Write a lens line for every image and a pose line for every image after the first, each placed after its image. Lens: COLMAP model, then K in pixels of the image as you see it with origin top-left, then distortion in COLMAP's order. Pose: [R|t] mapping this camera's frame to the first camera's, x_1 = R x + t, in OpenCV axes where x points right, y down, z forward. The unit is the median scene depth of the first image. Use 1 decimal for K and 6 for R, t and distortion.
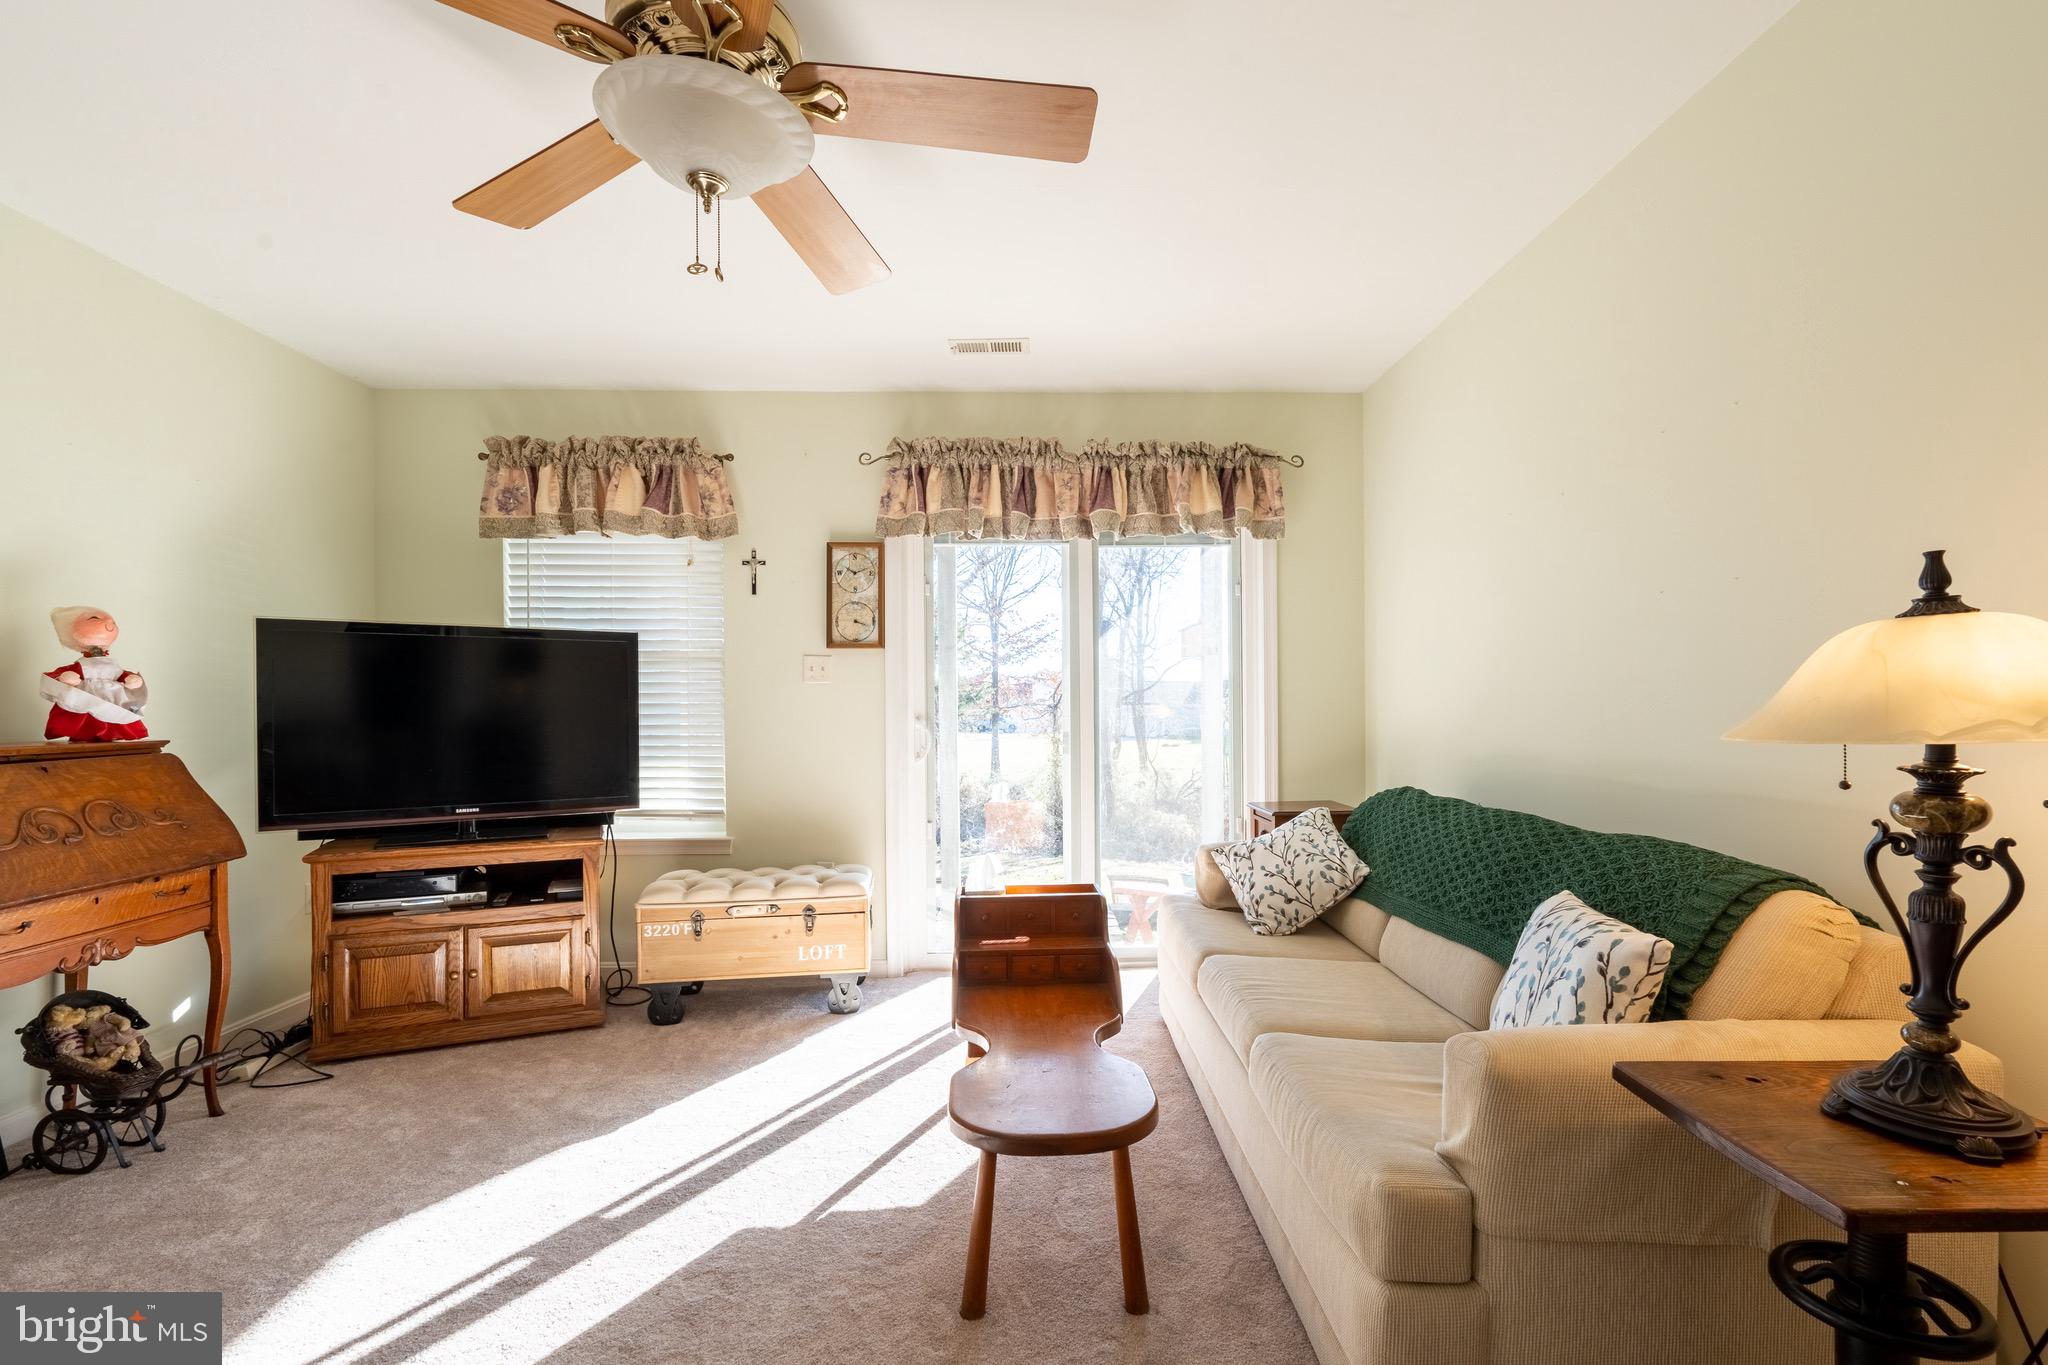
lens RADIAL K [[899.2, 0, 1009.4], [0, 899.2, 710.0], [0, 0, 1]] dist [0.002098, 0.000325]
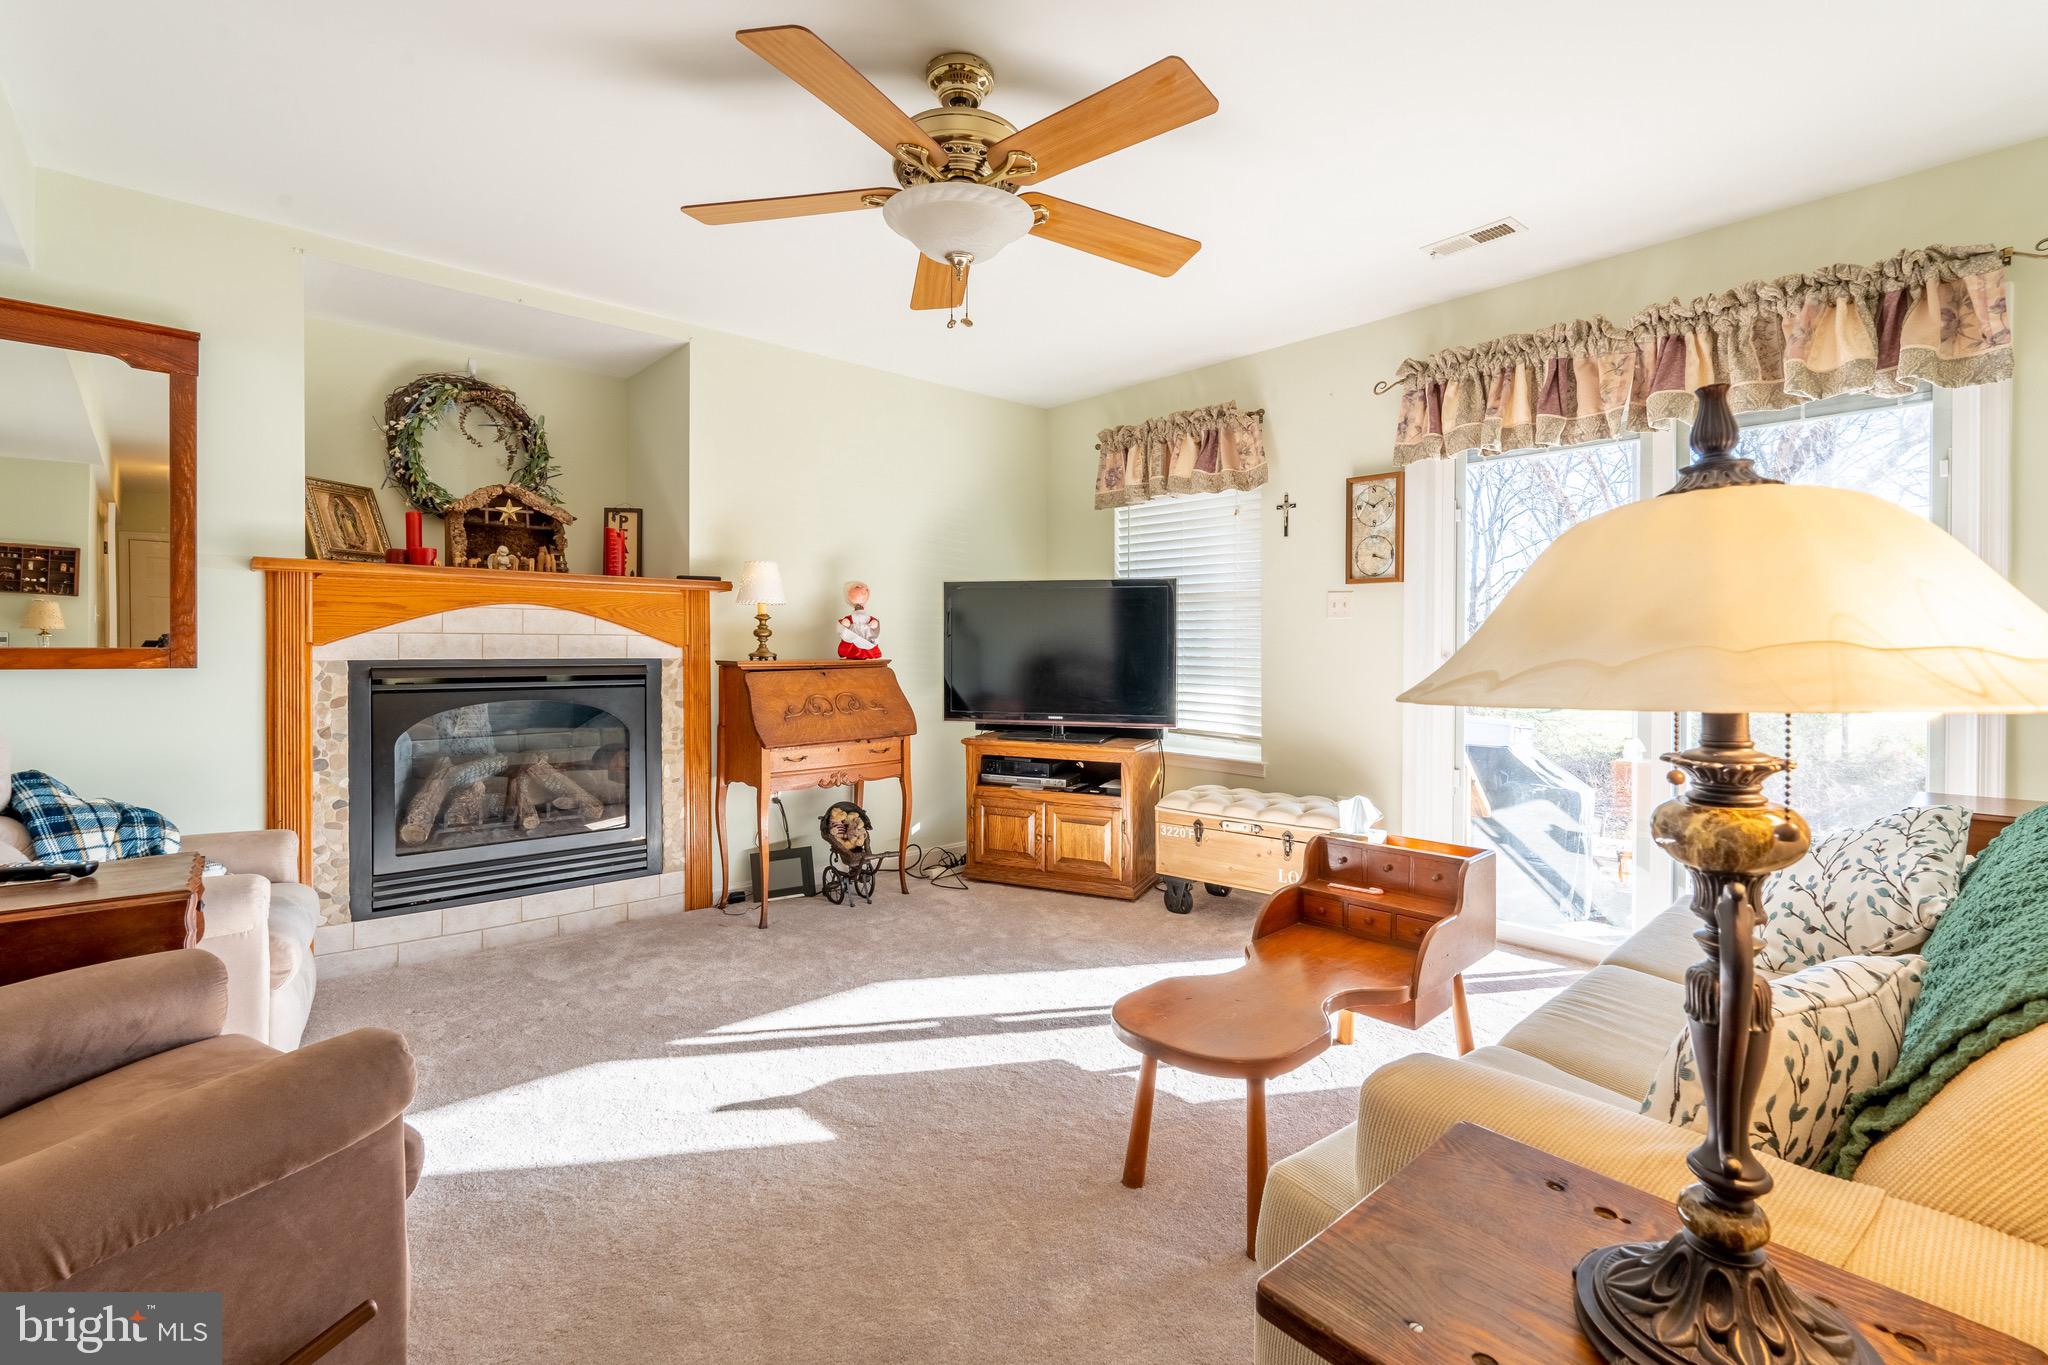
lens RADIAL K [[899.2, 0, 1037.2], [0, 899.2, 647.9], [0, 0, 1]] dist [0.002098, 0.000325]
pose [[0.663637, 0.011792, -0.747962, 0.369398], [-0.008724, 0.999930, 0.008024, -0.002754], [0.748004, 0.001200, 0.663693, 0.086896]]
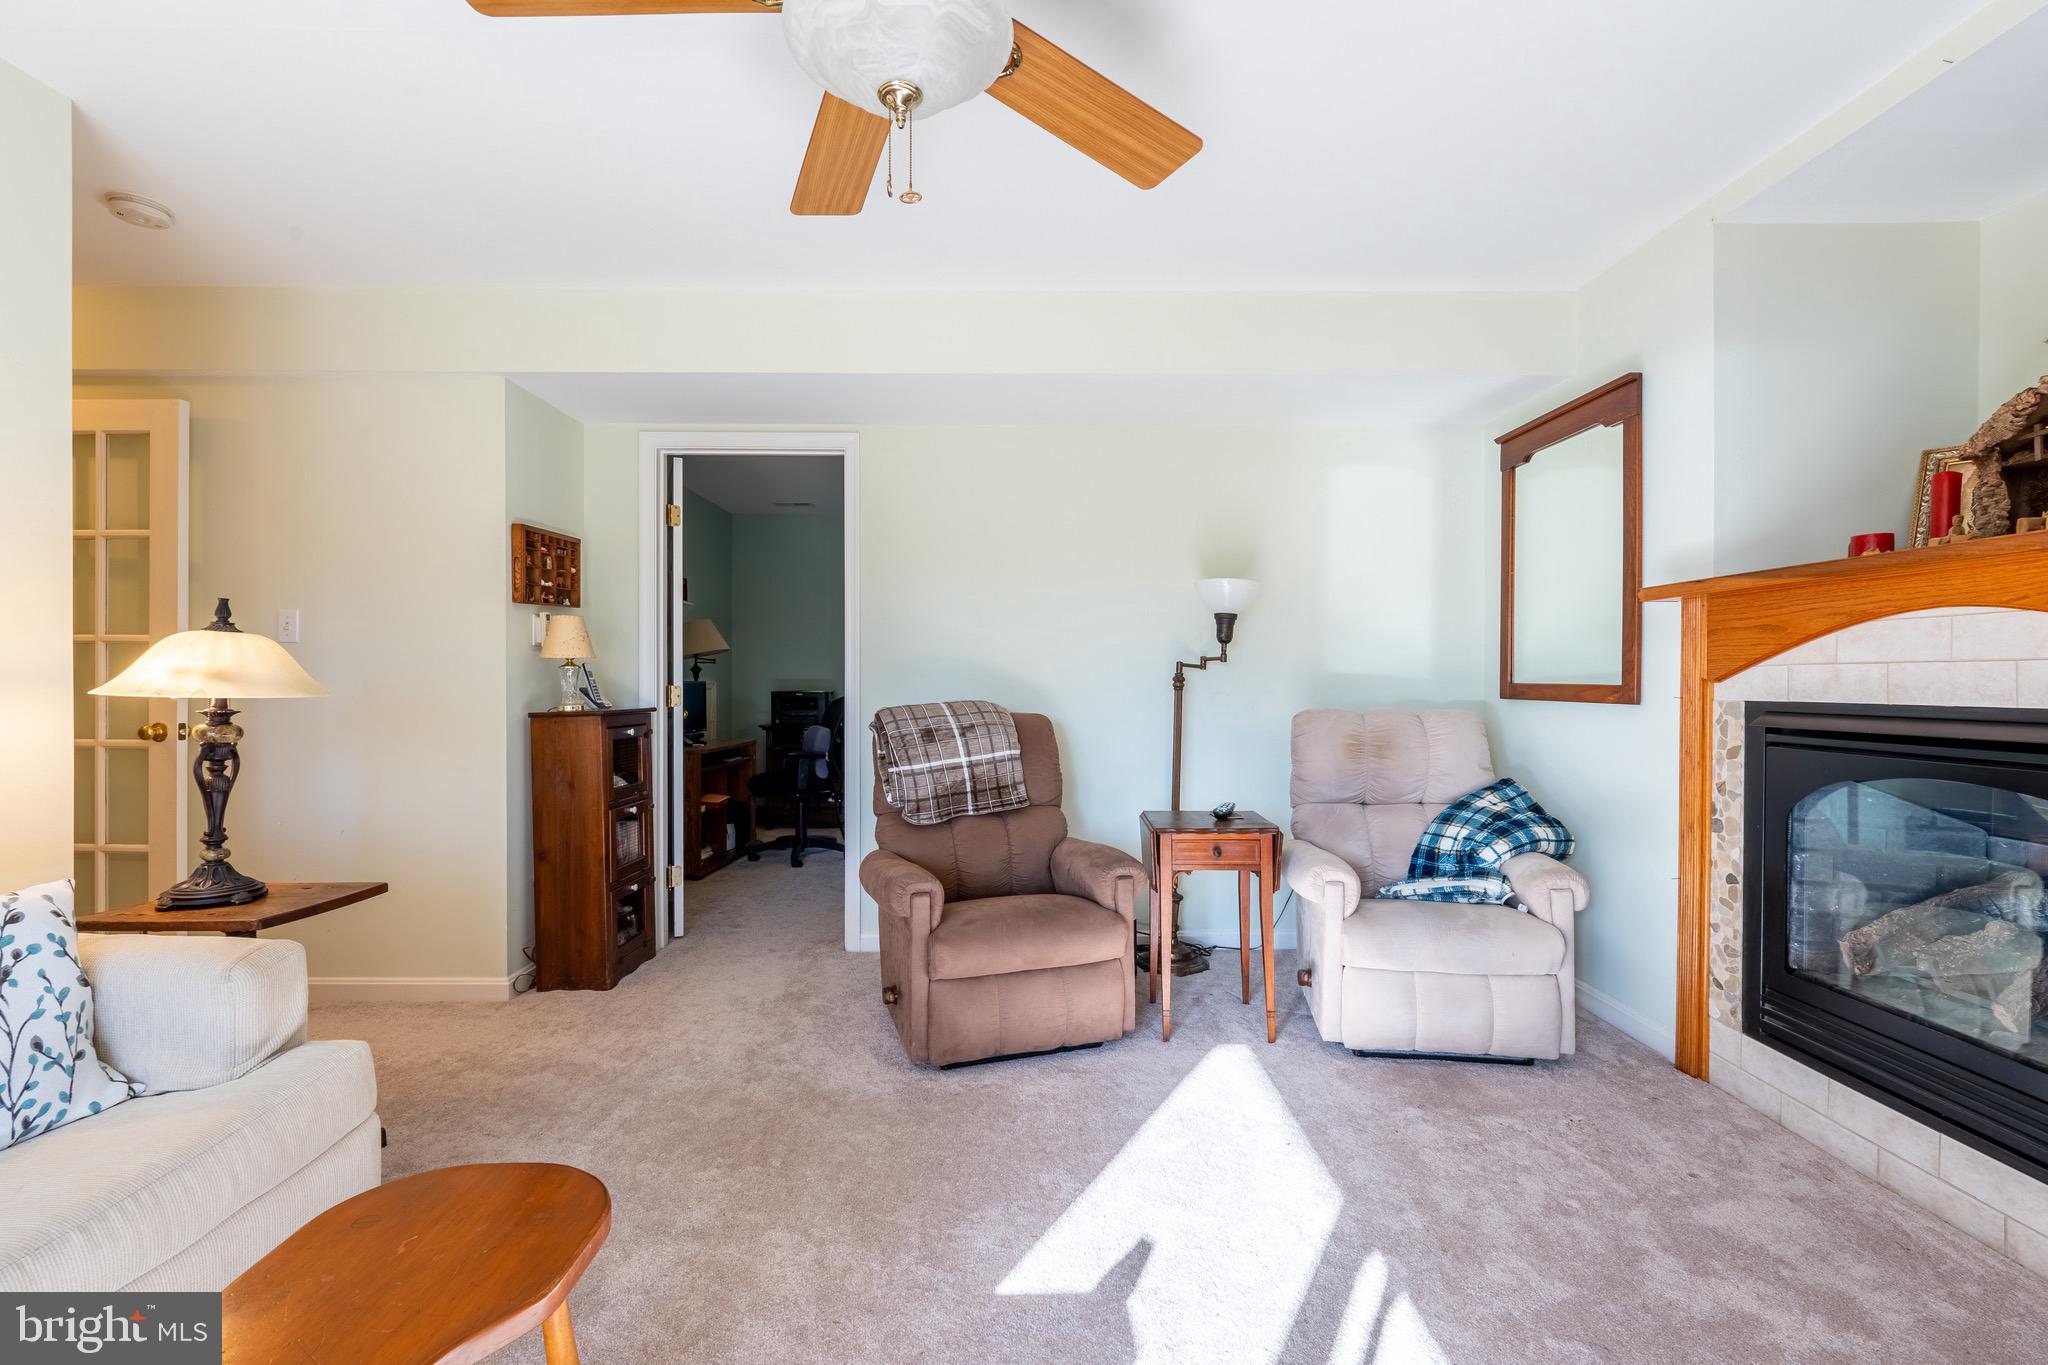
lens RADIAL K [[899.2, 0, 1037.0], [0, 899.2, 682.8], [0, 0, 1]] dist [0.002098, 0.000325]
pose [[-0.999982, 0.006022, 0.000187, -0.223334], [0.006023, 0.999973, 0.004127, 0.002416], [-0.000162, 0.004128, -0.999991, 0.911881]]
